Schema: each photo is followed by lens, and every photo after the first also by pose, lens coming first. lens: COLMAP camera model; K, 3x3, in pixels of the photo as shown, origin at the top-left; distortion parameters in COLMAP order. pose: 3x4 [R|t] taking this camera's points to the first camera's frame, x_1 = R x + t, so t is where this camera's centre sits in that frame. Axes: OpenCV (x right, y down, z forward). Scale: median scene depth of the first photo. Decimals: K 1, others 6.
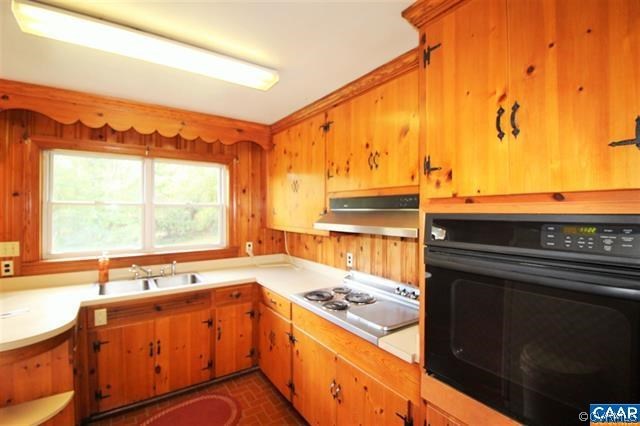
lens RADIAL K [[297.5, 0, 318.4], [0, 297.5, 211.1], [0, 0, 1]] dist [0.002402, -0.014692]
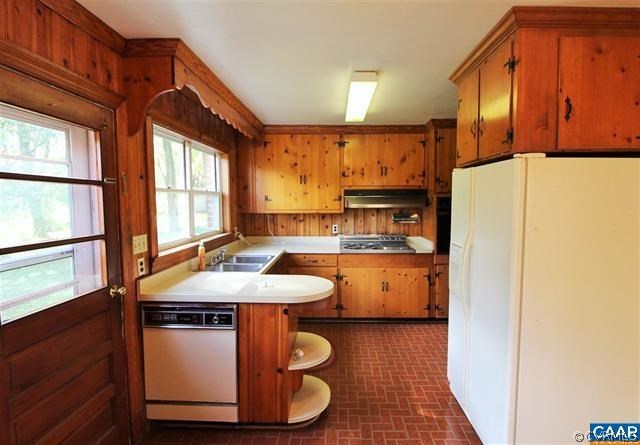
lens RADIAL K [[330.3, 0, 335.0], [0, 330.3, 223.1], [0, 0, 1]] dist [-0.000998, -0.000876]
pose [[0.568661, -0.064884, 0.820009, -1.406381], [0.009073, 0.997318, 0.072622, 0.007437], [-0.822522, -0.033858, 0.567725, 0.017007]]
